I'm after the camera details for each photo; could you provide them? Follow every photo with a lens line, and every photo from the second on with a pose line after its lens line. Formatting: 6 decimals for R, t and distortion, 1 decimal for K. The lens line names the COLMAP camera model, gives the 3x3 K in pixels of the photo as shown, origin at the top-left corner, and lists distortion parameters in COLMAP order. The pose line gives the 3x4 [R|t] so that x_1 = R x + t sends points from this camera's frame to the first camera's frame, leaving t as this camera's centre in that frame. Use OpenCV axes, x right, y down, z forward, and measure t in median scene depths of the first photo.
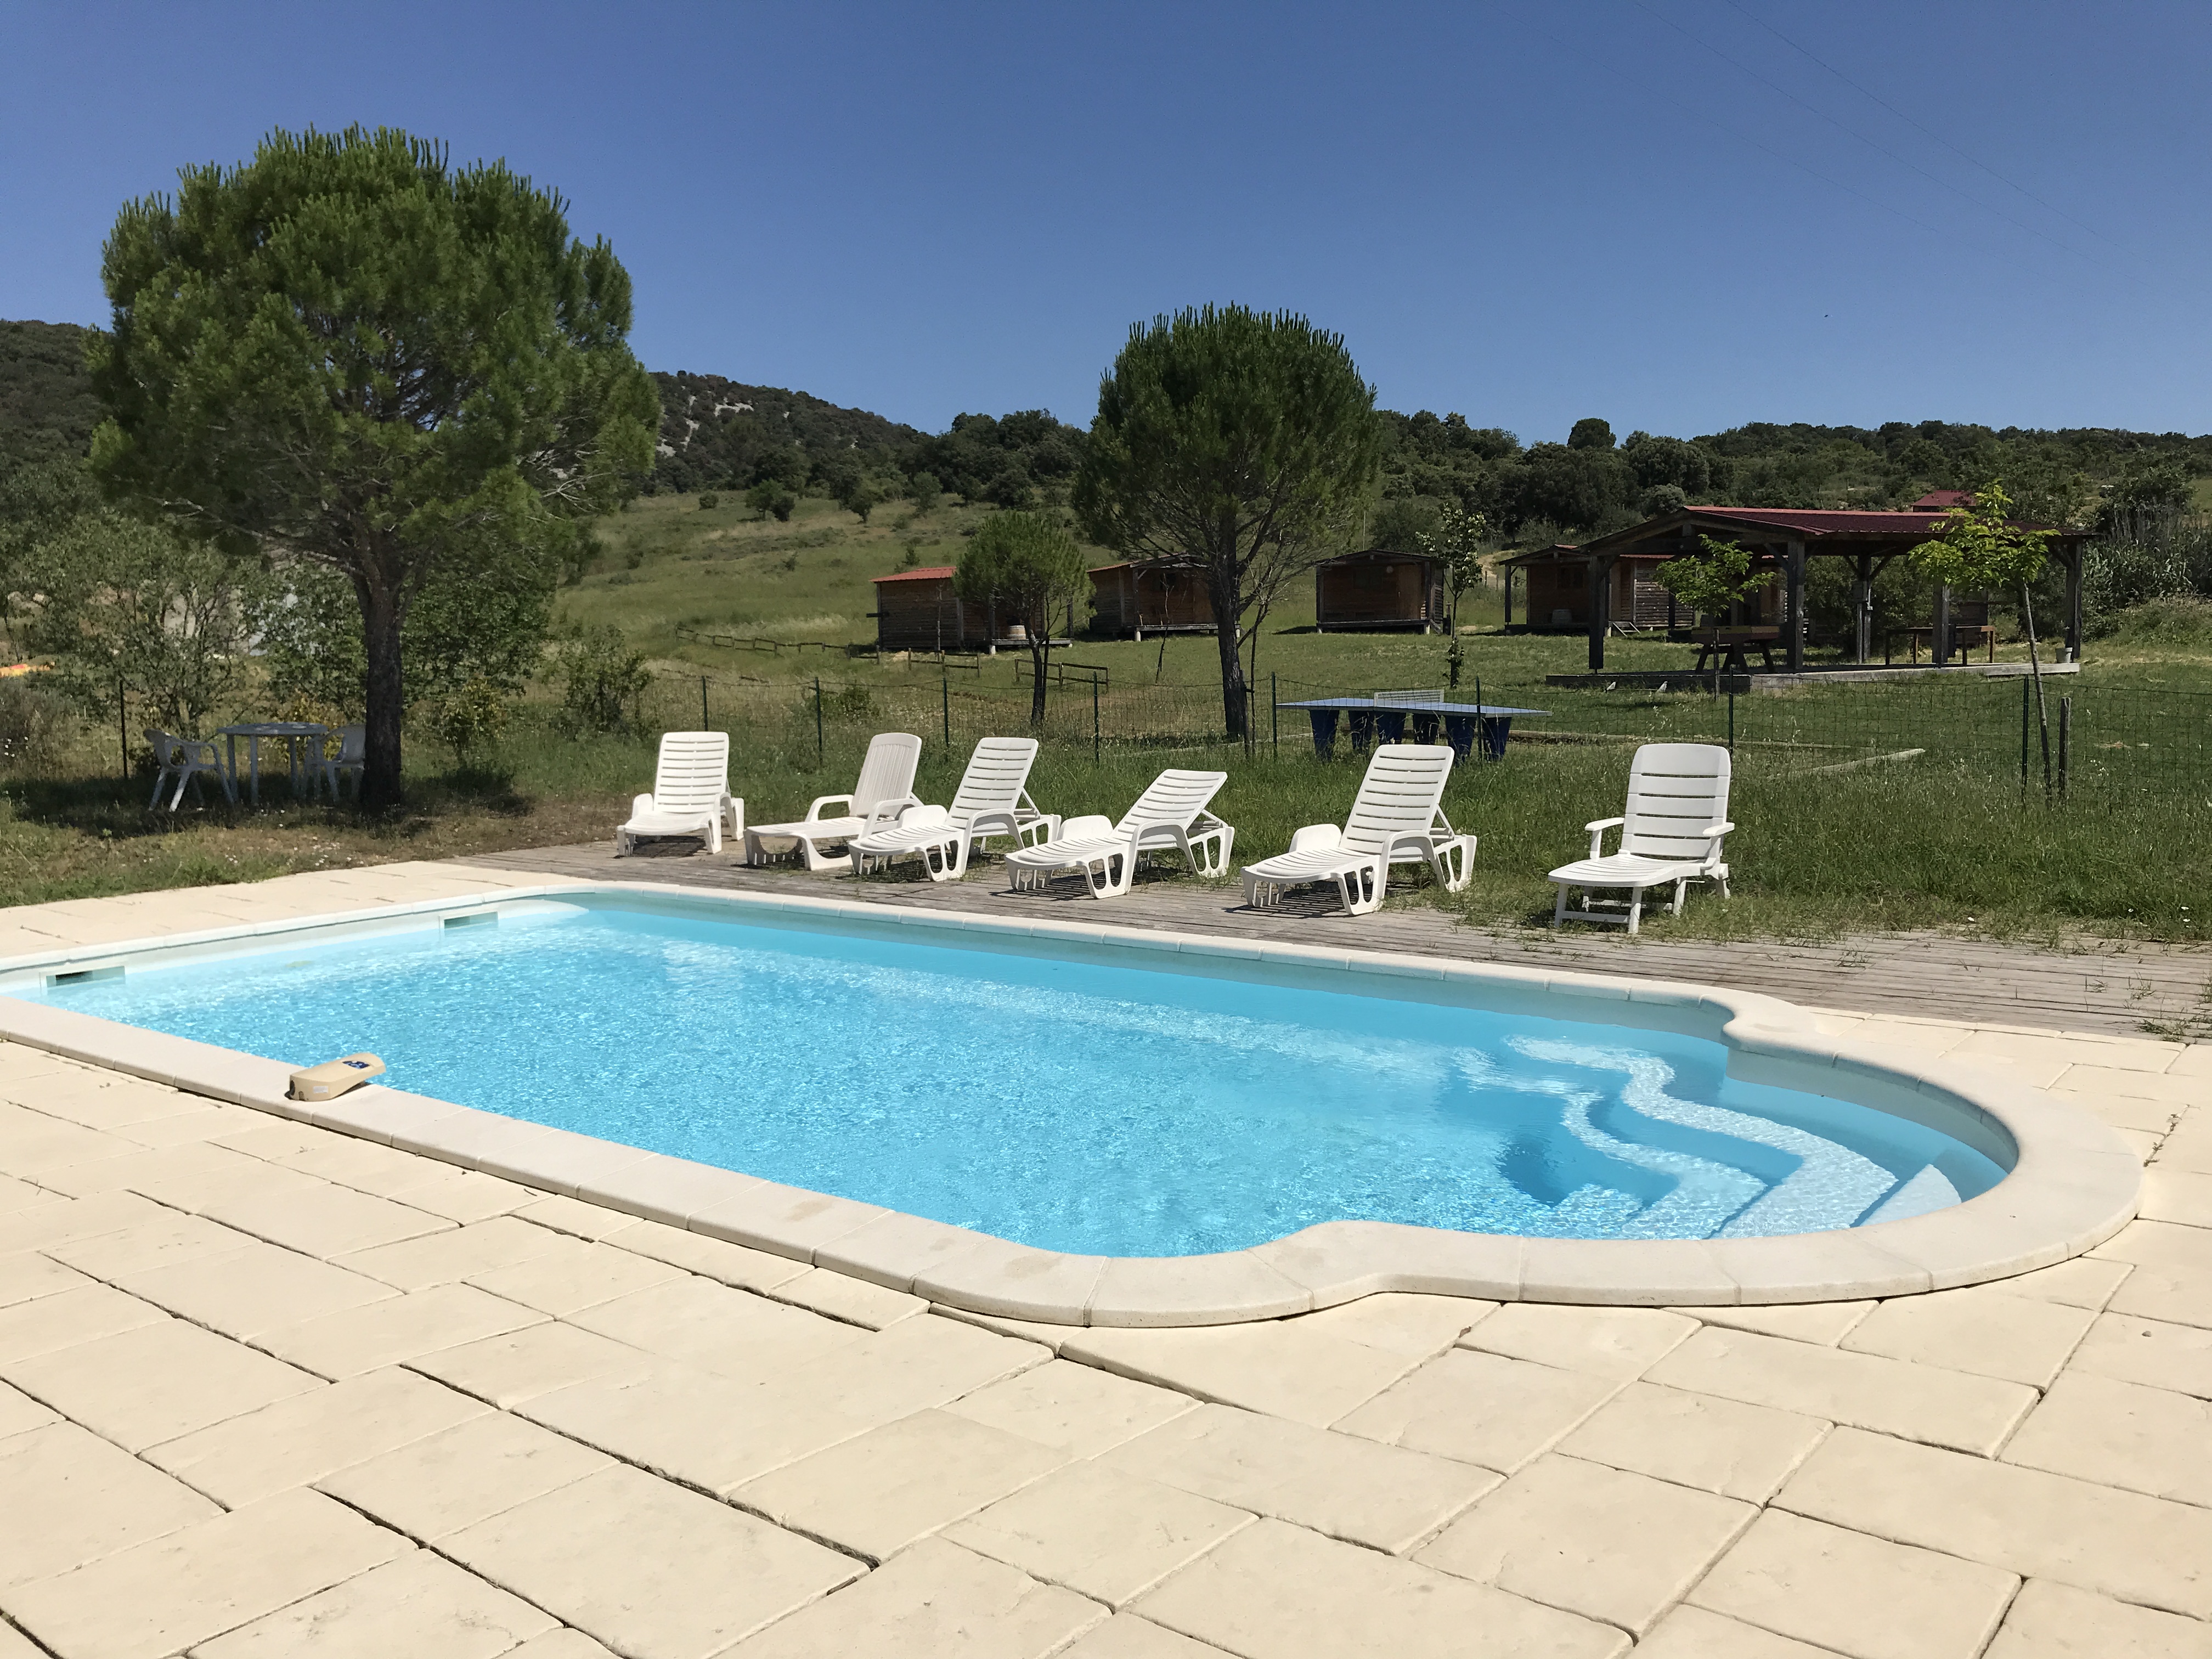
lens RADIAL K [[1843.6, 0, 1089.0], [0, 1843.6, 821.0], [0, 0, 1]] dist [0.199670, -0.461296]
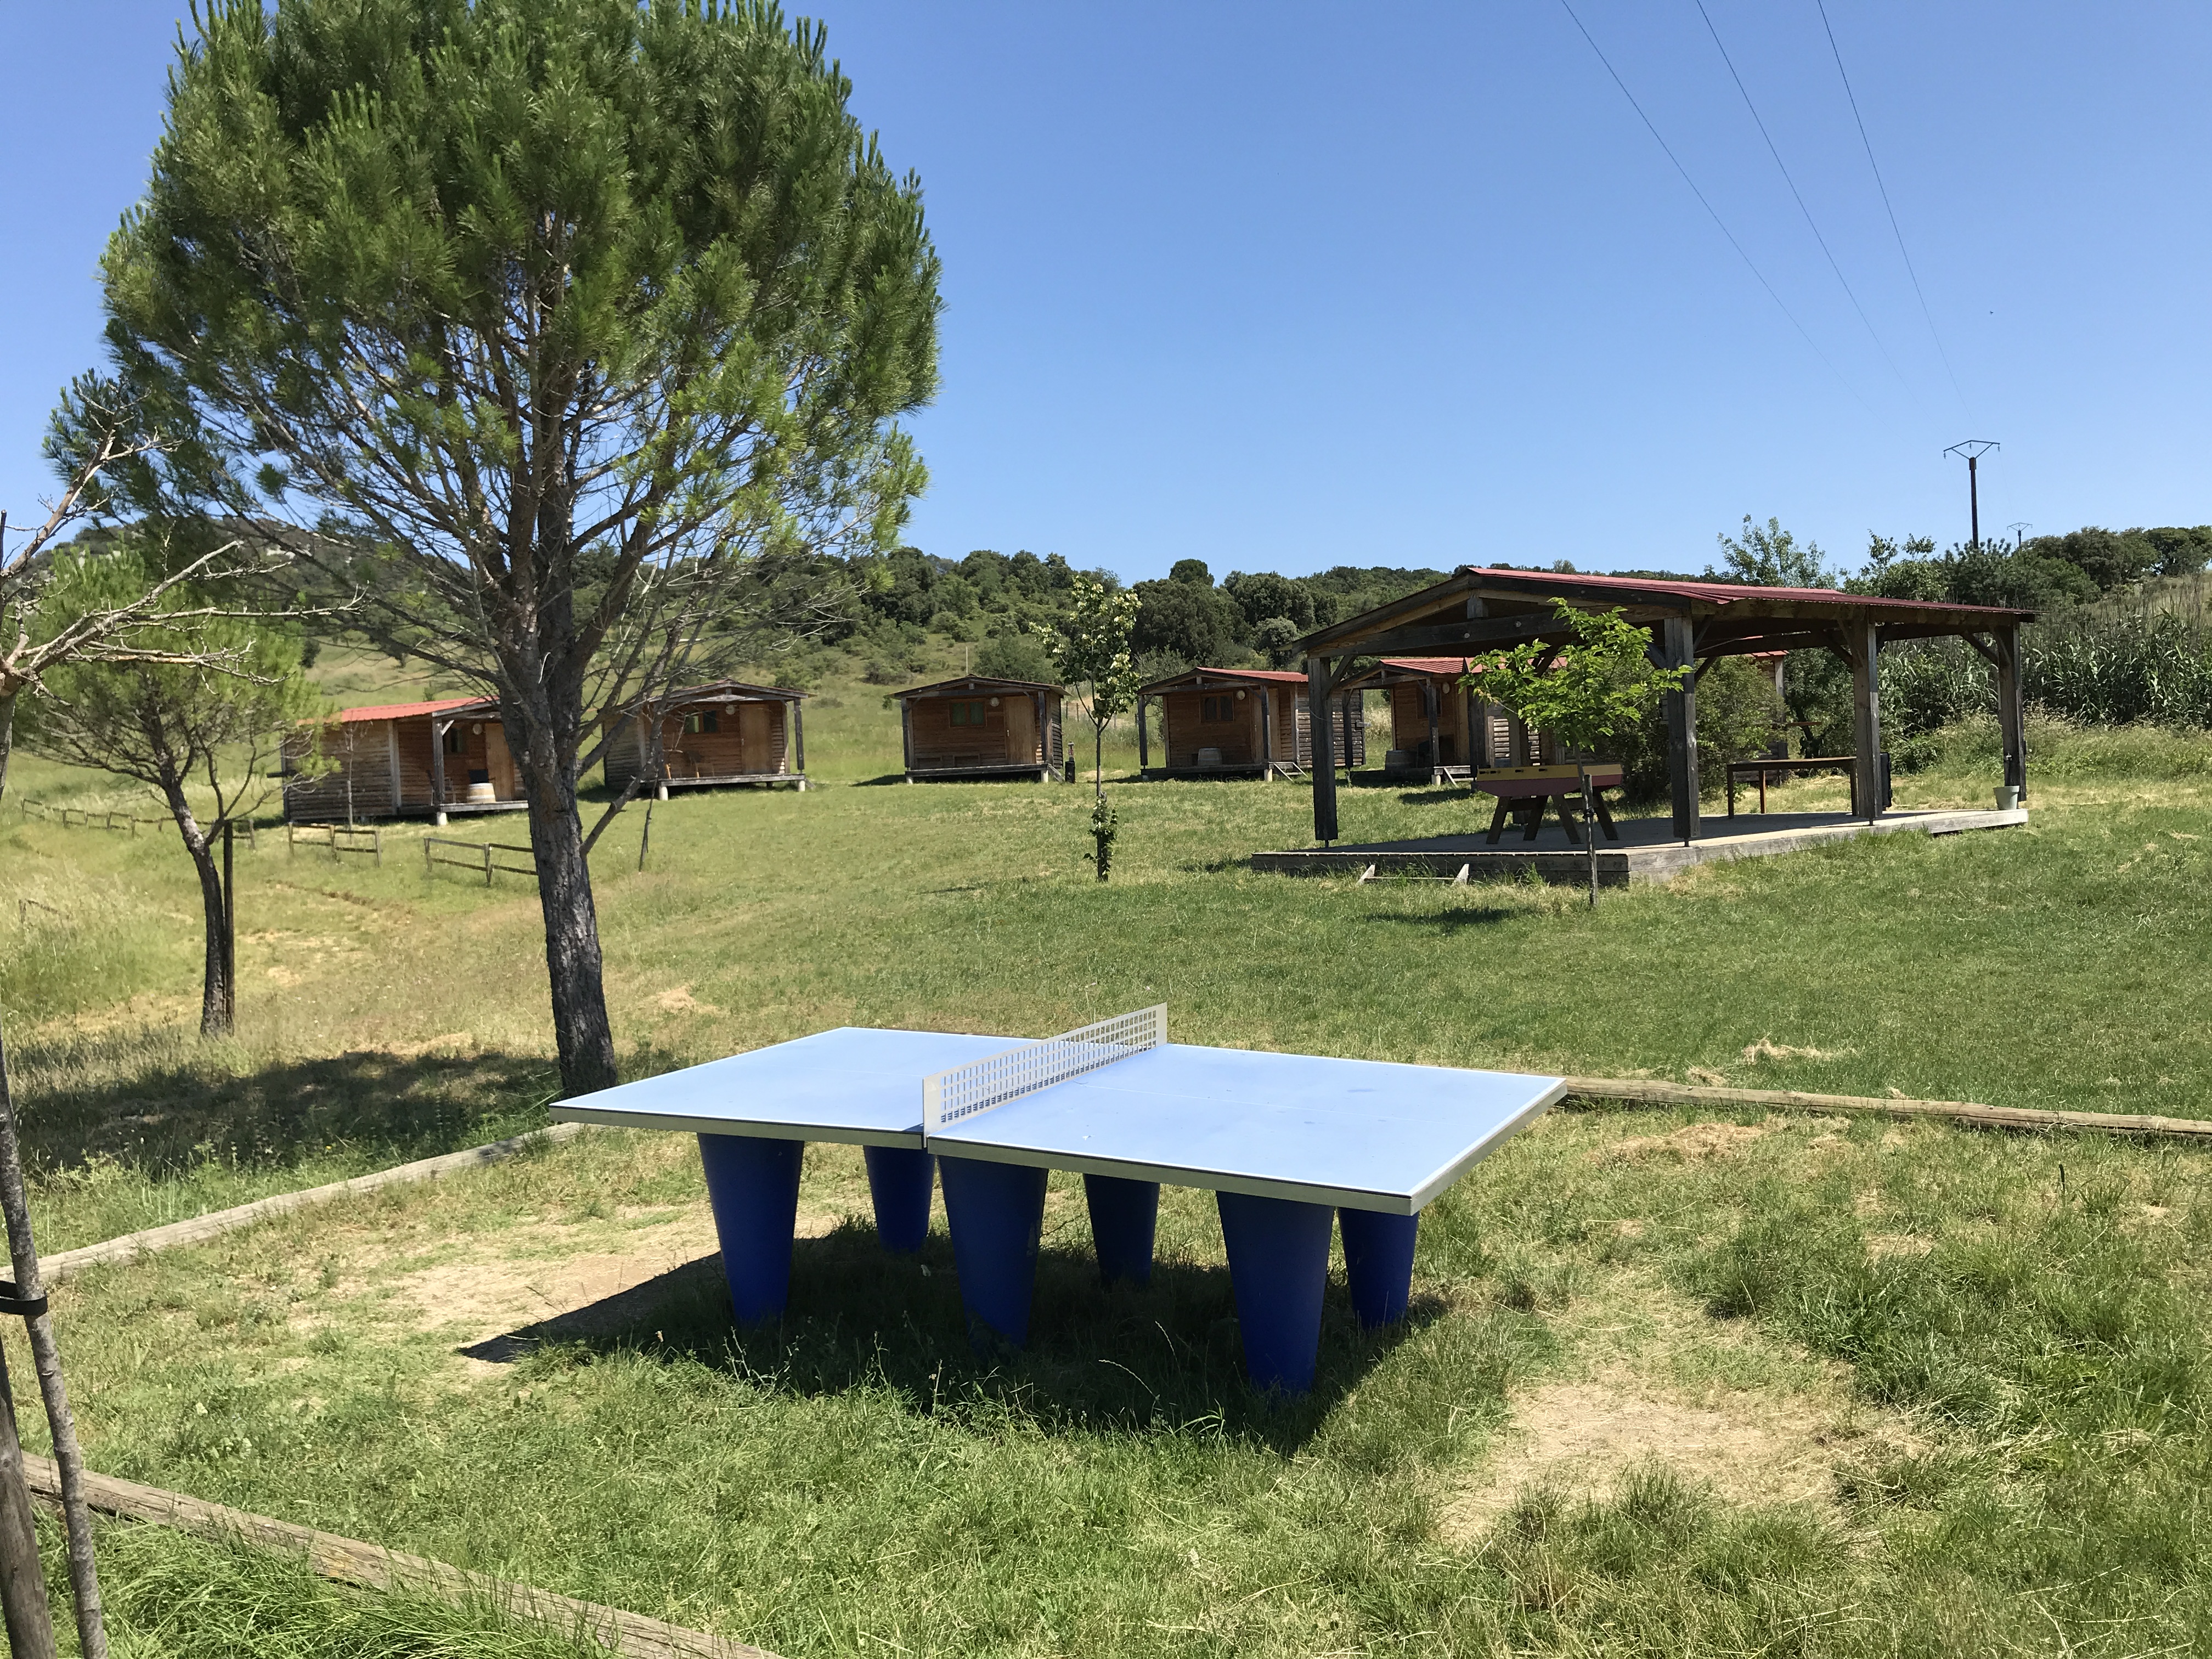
lens RADIAL K [[1843.6, 0, 1089.0], [0, 1843.6, 821.0], [0, 0, 1]] dist [0.199670, -0.461296]
pose [[0.978287, -0.030748, 0.204962, 0.038738], [0.046661, 0.996221, -0.073263, -0.025545], [-0.201935, 0.081235, 0.976024, 0.230520]]
